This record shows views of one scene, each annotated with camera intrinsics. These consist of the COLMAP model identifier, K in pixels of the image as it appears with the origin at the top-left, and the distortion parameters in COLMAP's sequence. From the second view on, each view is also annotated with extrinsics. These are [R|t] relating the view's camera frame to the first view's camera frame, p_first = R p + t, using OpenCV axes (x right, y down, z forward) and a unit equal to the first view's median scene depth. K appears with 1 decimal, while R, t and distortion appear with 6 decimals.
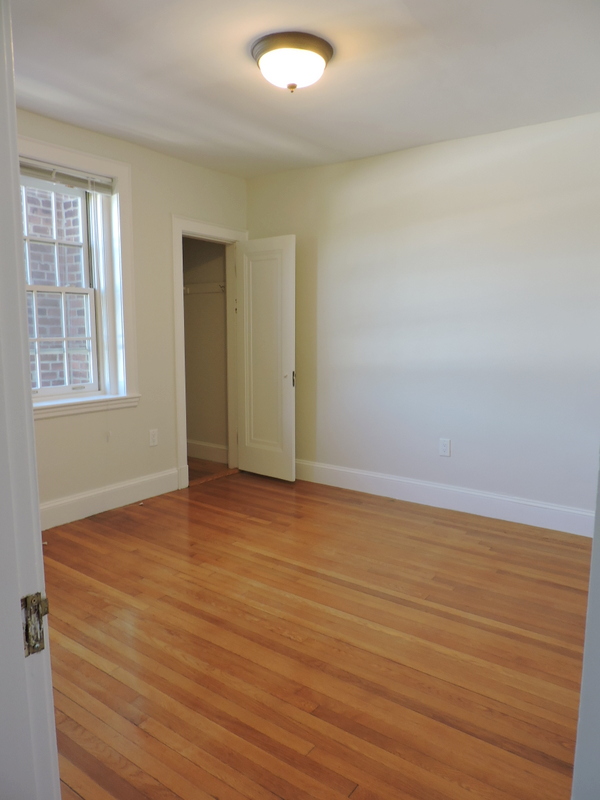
lens RADIAL K [[575.5, 0, 304.6], [0, 575.5, 404.3], [0, 0, 1]] dist [-0.031169, -0.003151]
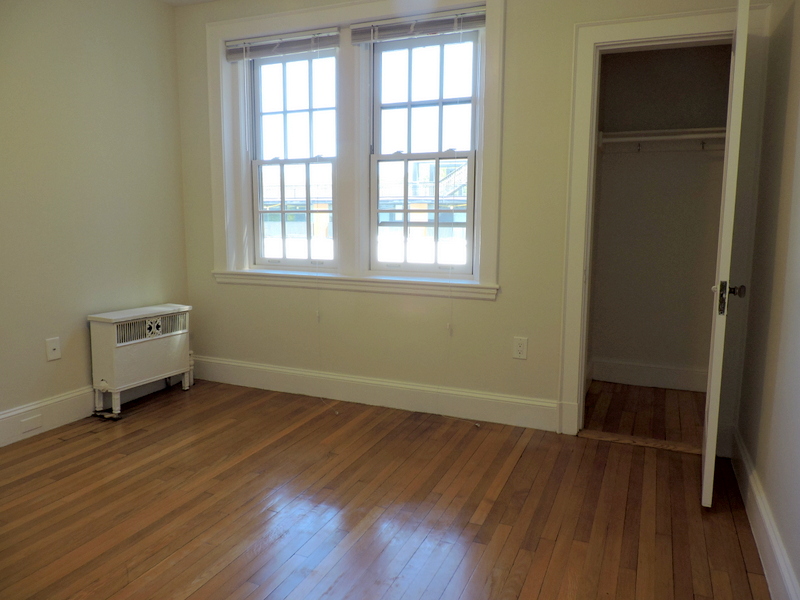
lens RADIAL K [[575.5, 0, 403.0], [0, 575.5, 301.9], [0, 0, 1]] dist [-0.031169, -0.003151]
pose [[0.177606, 0.145555, -0.973278, 0.453518], [-0.124793, 0.984348, 0.124438, -0.077835], [0.976157, 0.099357, 0.192991, 0.777135]]
